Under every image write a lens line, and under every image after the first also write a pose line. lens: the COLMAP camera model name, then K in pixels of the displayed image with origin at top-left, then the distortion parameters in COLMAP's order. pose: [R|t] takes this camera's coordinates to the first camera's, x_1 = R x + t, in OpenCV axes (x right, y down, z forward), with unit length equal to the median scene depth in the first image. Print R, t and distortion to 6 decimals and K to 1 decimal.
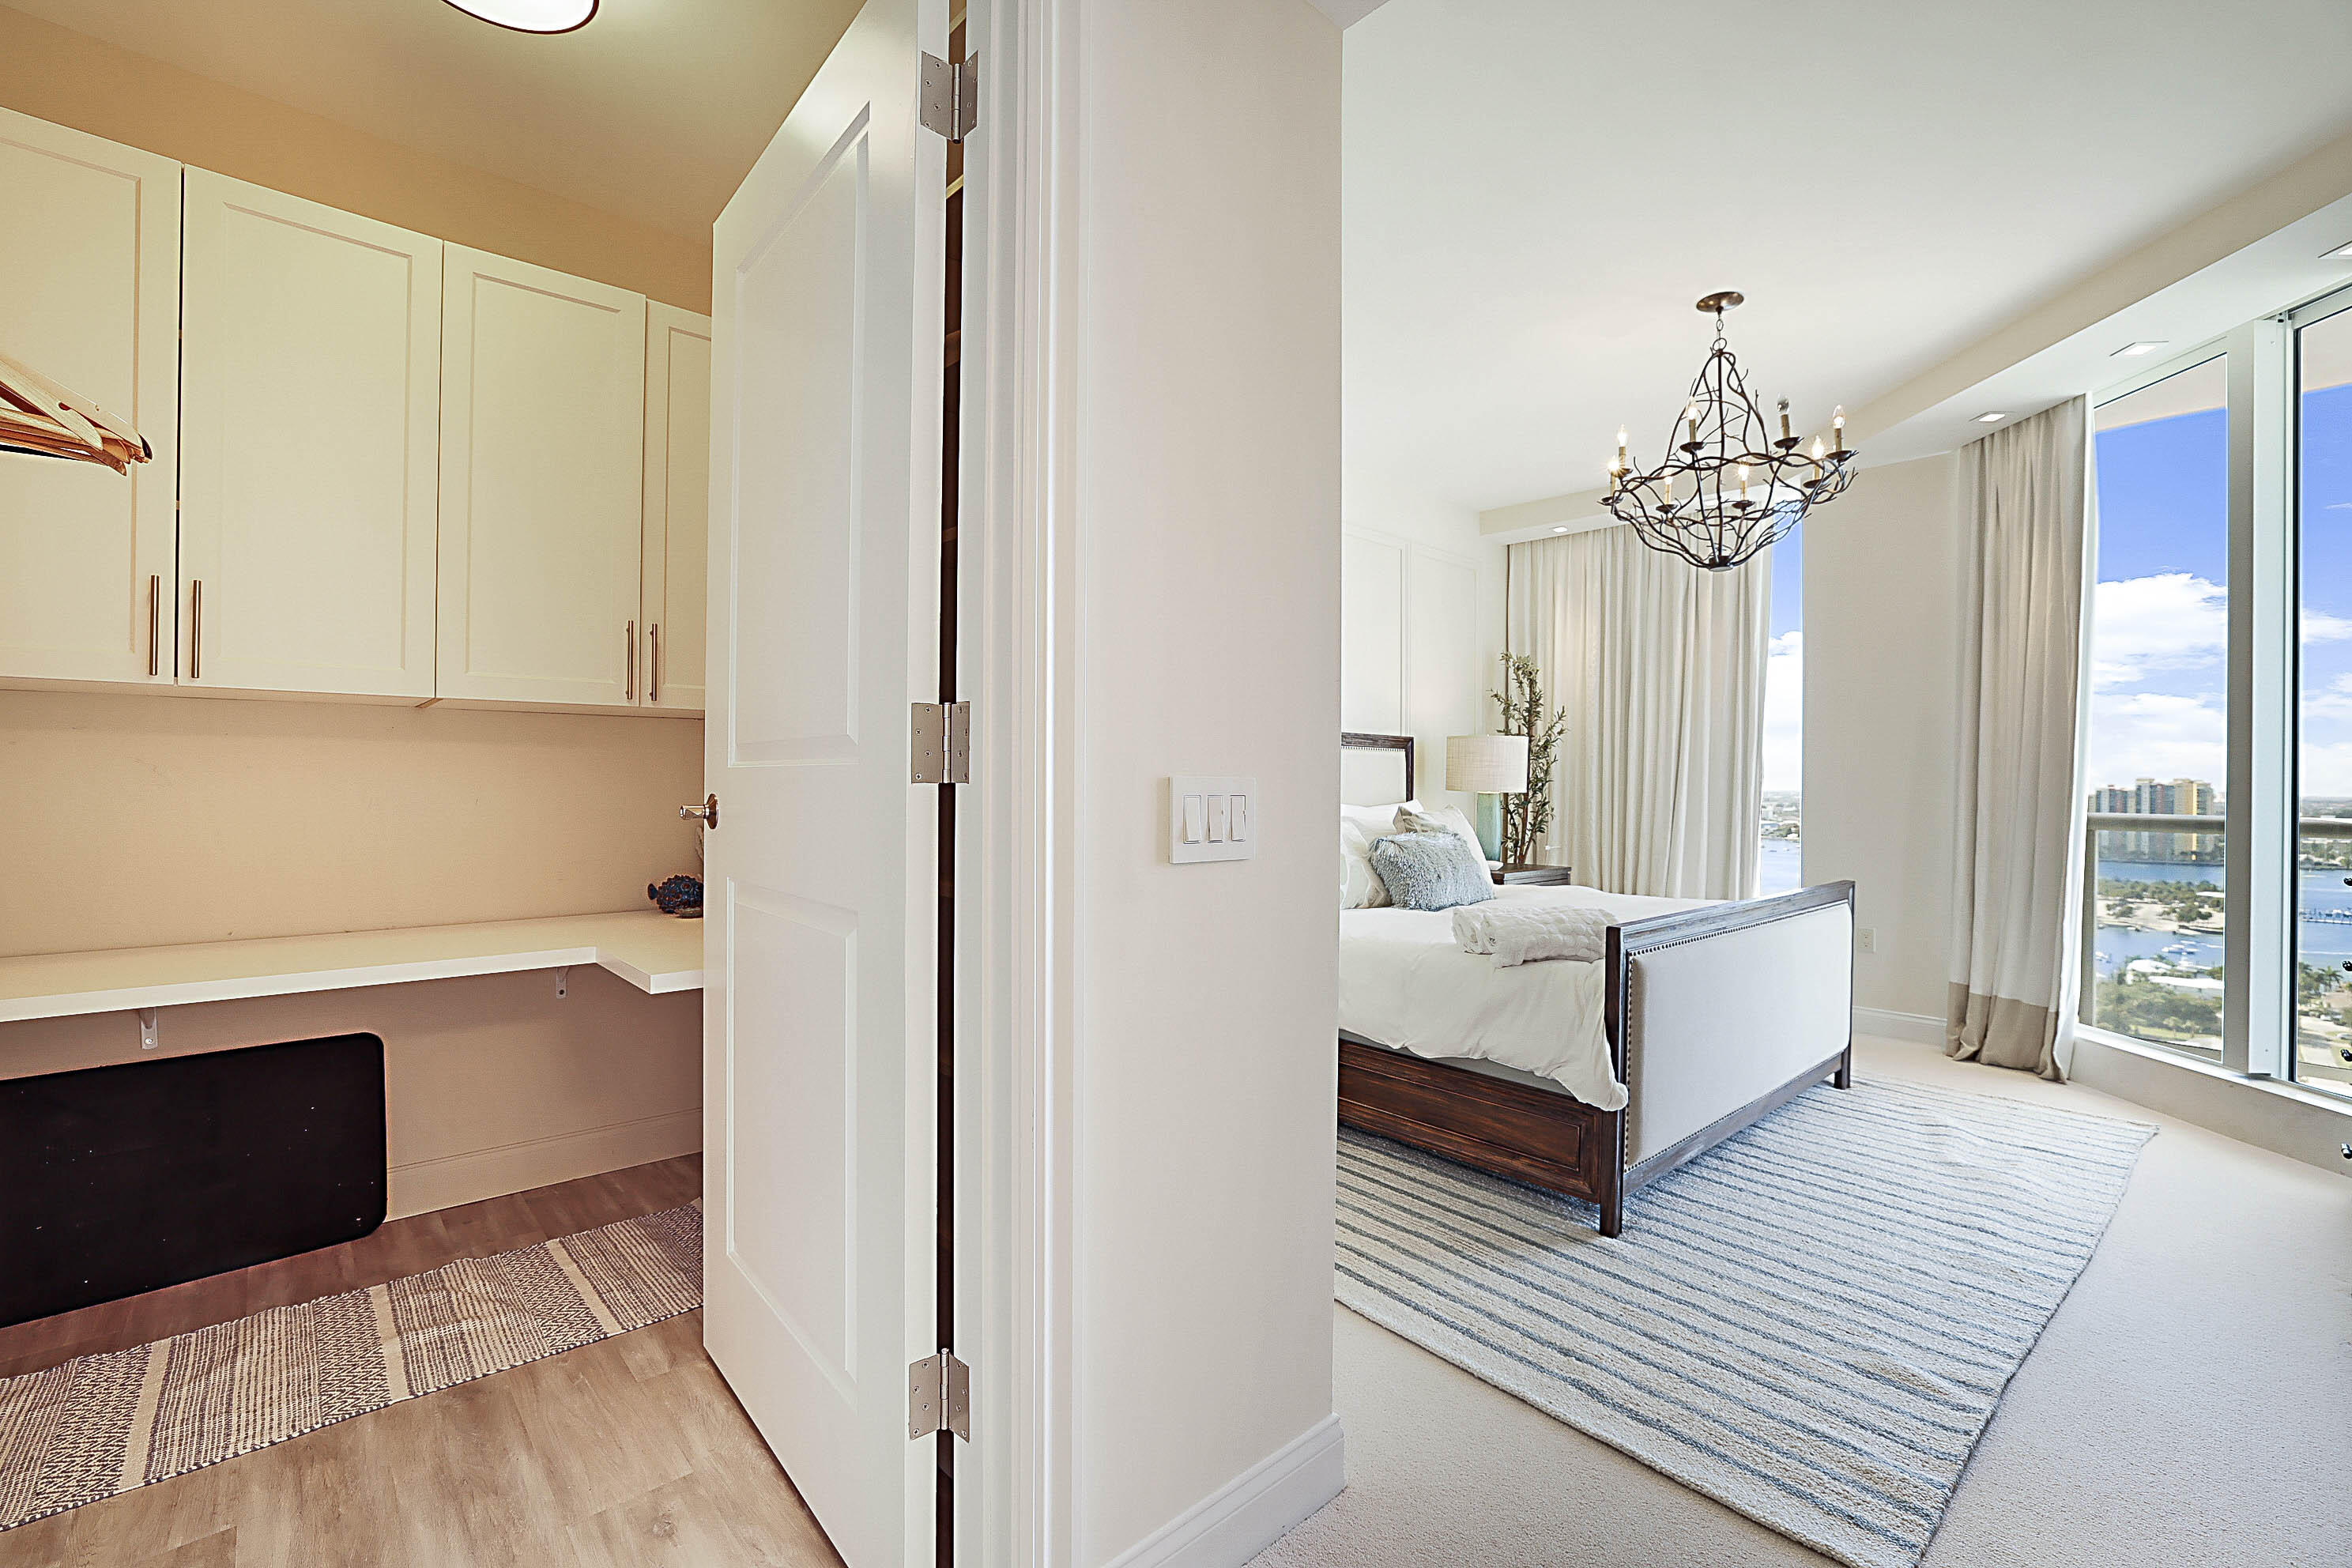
lens RADIAL K [[993.7, 0, 1176.0], [0, 993.7, 784.0], [0, 0, 1]] dist [-0.042411, 0.015843]
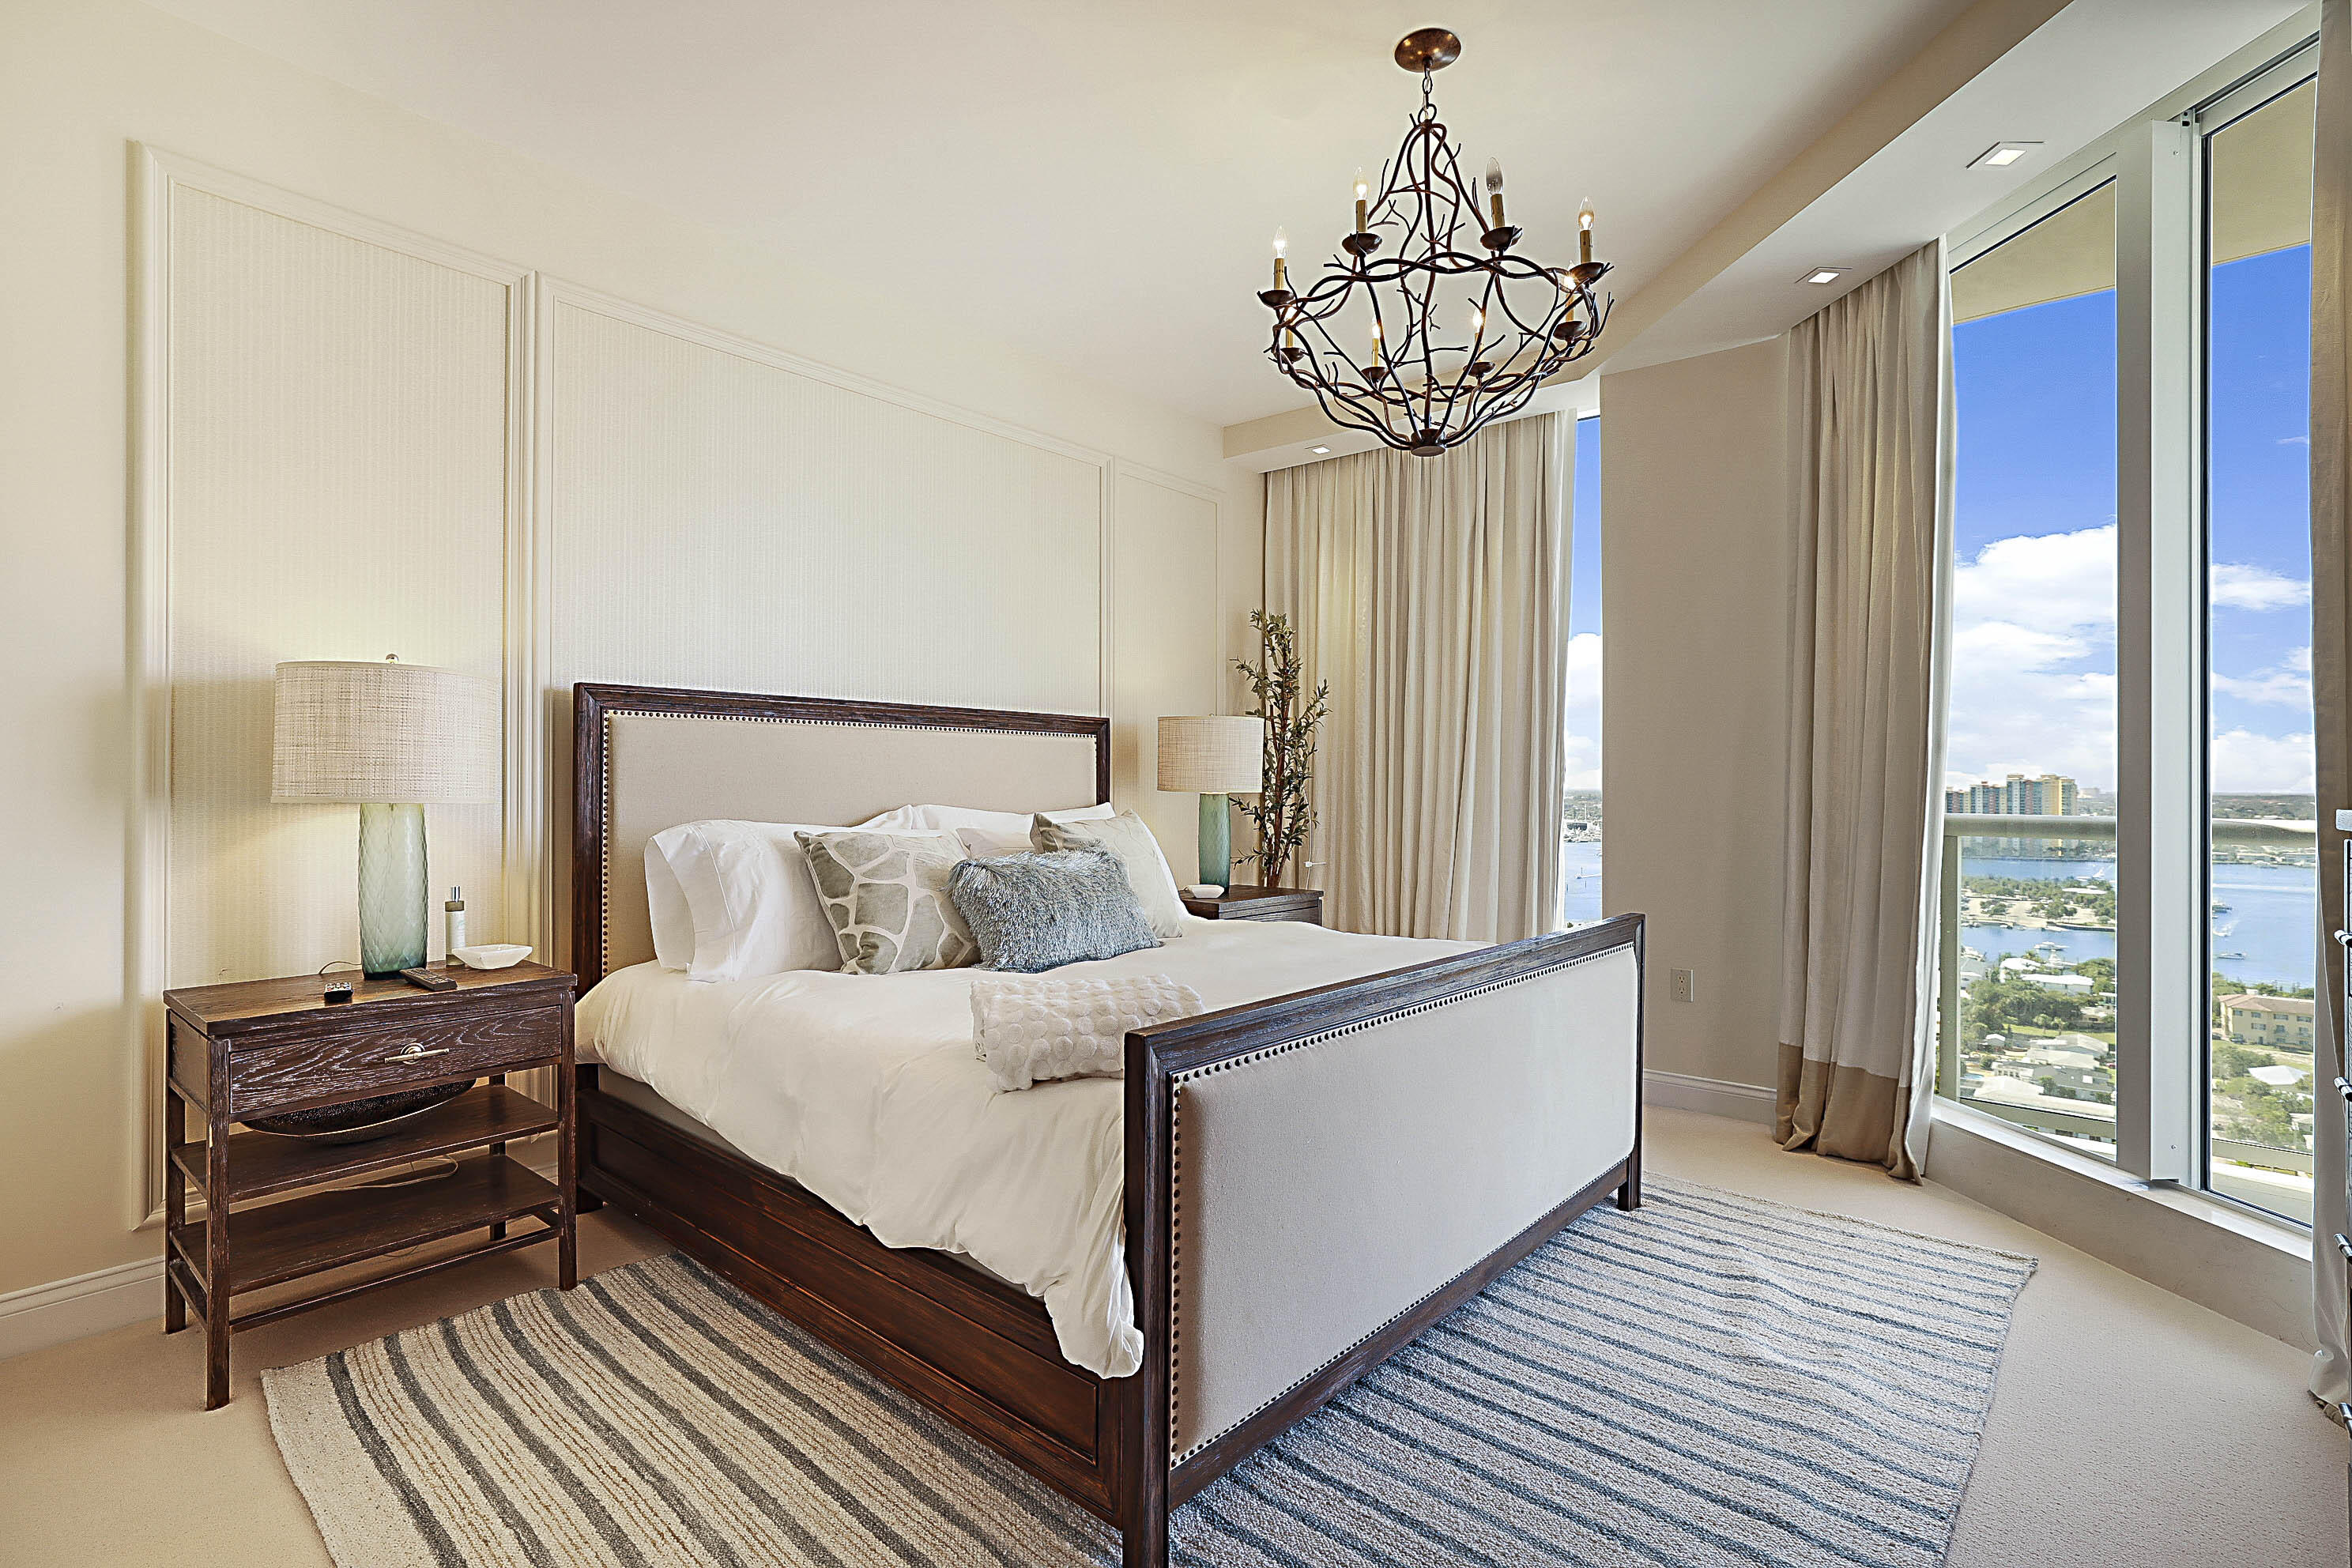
lens RADIAL K [[1109.9, 0, 1166.3], [0, 1109.9, 784.6], [0, 0, 1]] dist [-0.042881, 0.026028]
pose [[0.992140, -0.005875, 0.124993, 0.256205], [0.006041, 0.999981, -0.000947, 0.004514], [-0.124985, 0.001695, 0.992157, 0.255867]]
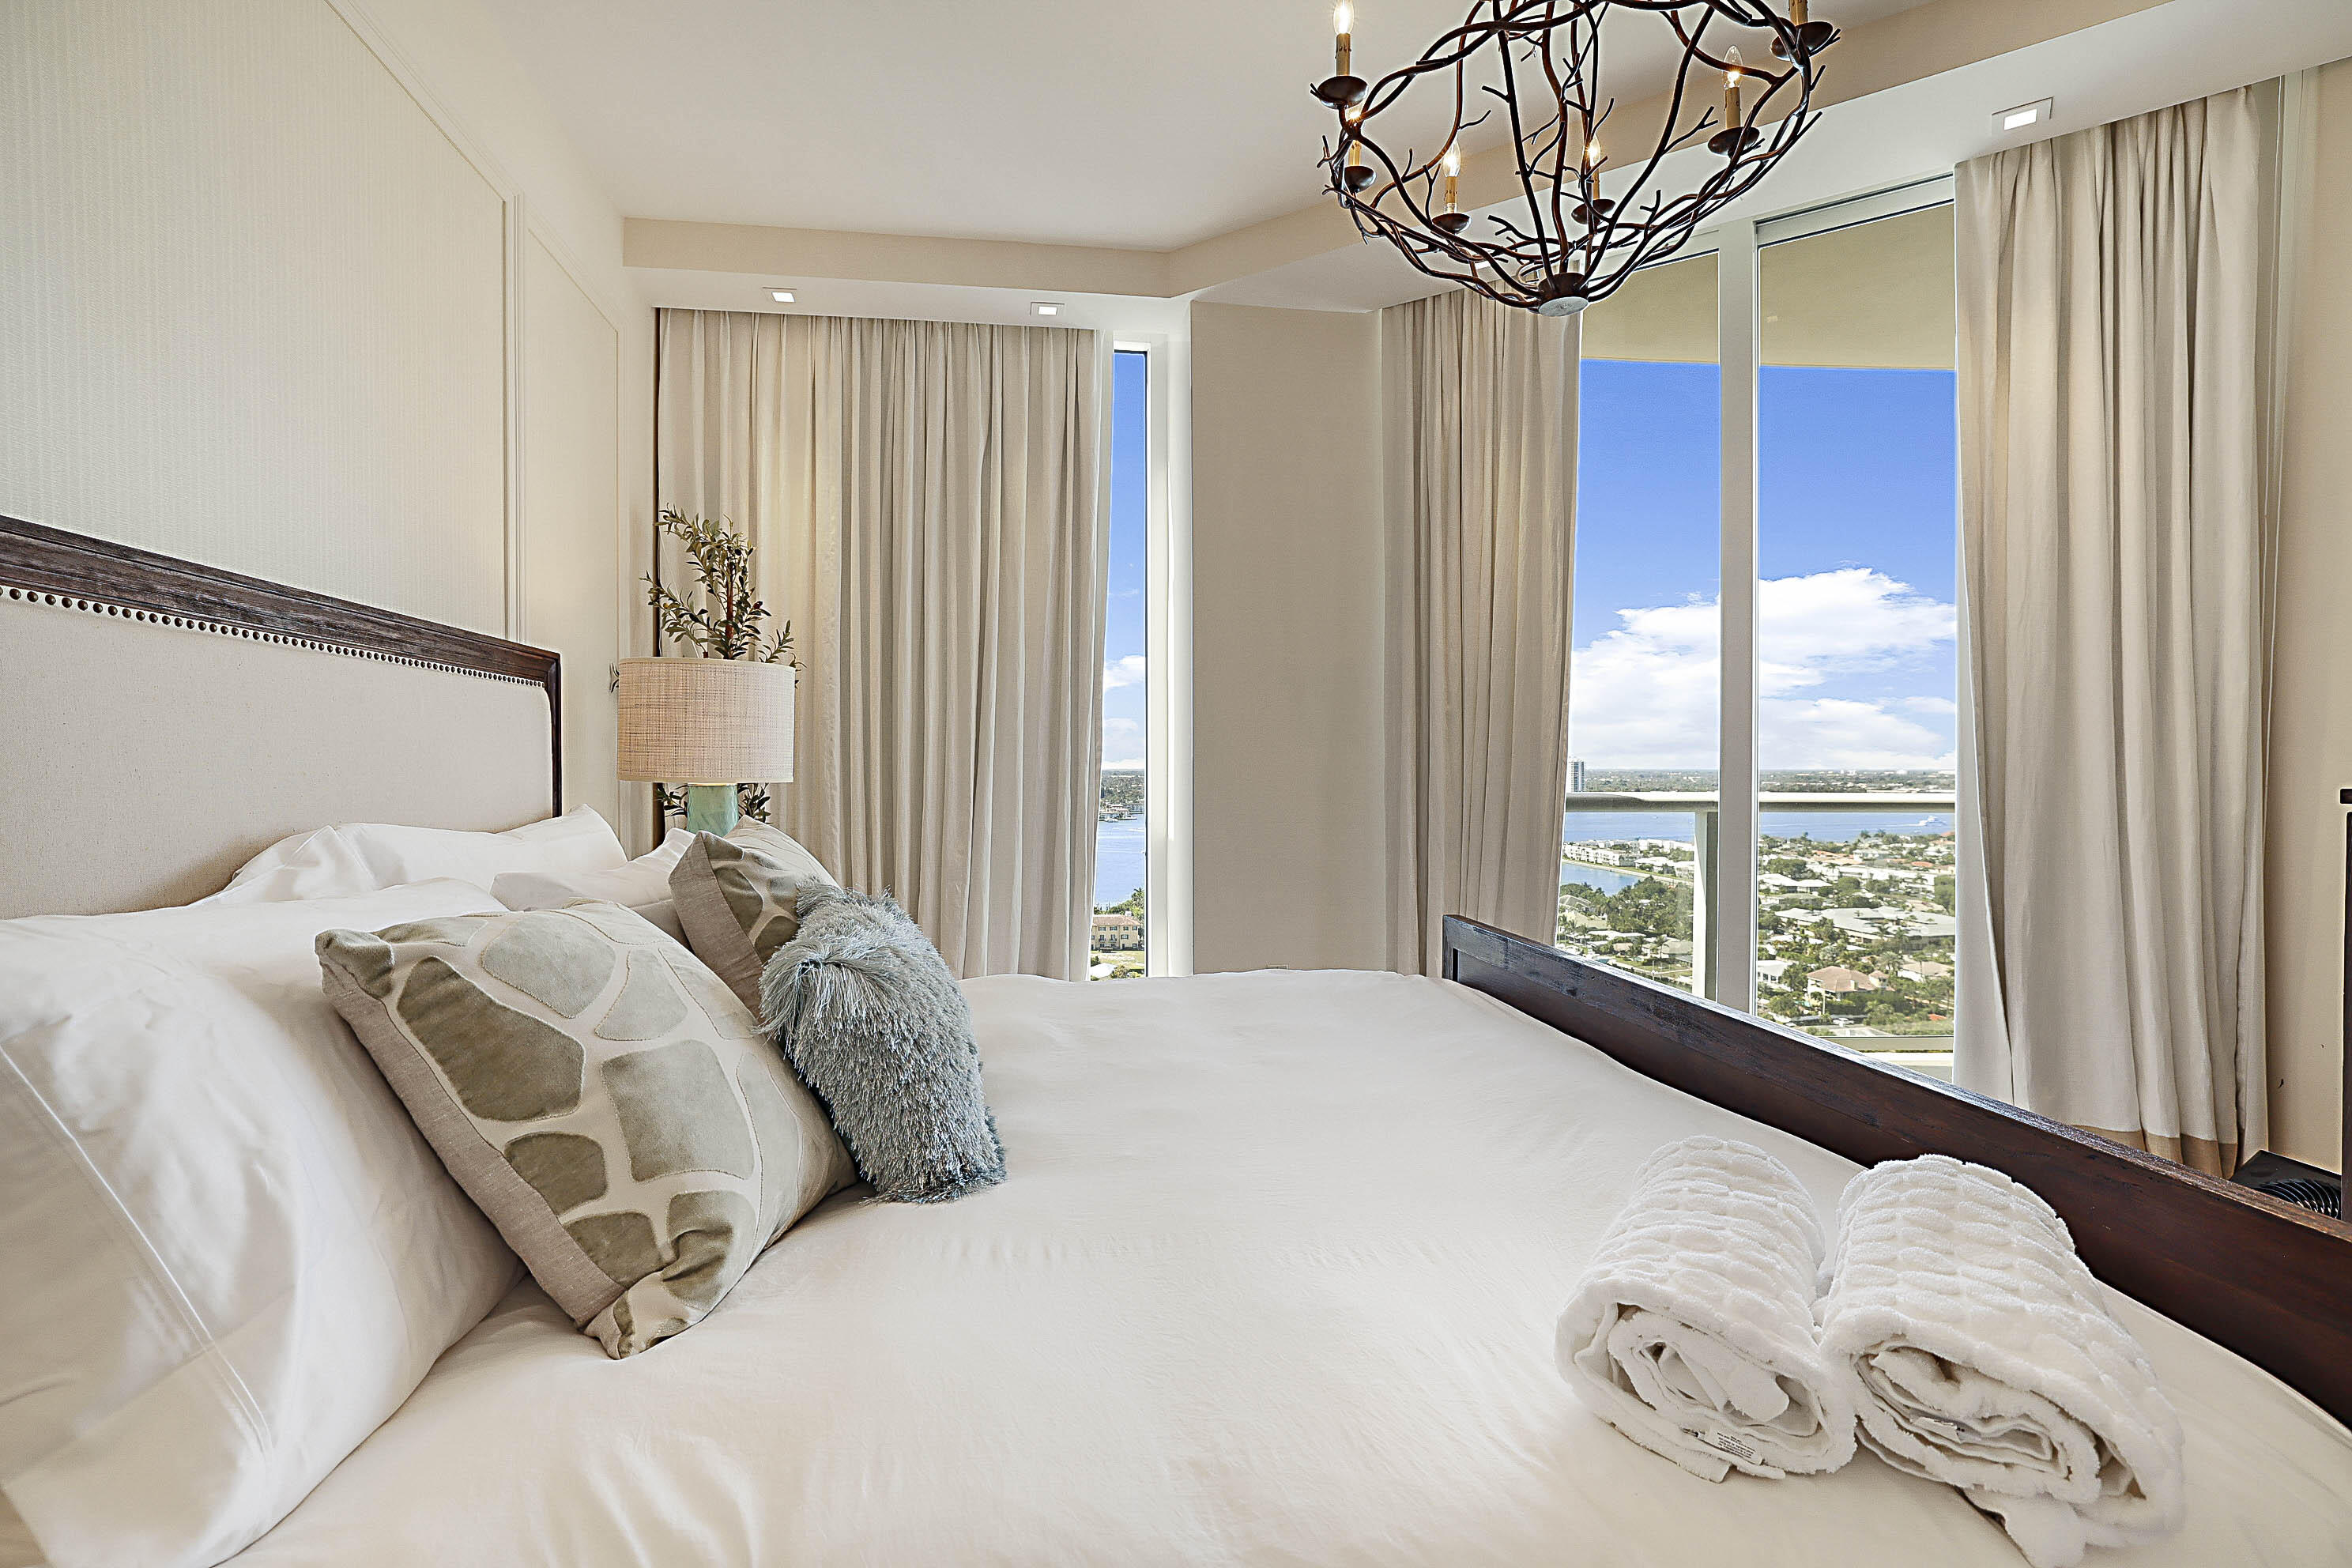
lens RADIAL K [[1109.9, 0, 1166.3], [0, 1109.9, 784.6], [0, 0, 1]] dist [-0.042881, 0.026028]
pose [[0.562772, -0.024430, 0.826251, 0.005820], [0.008398, 0.999681, 0.023837, -0.002046], [-0.826570, -0.006476, 0.562797, 0.761426]]
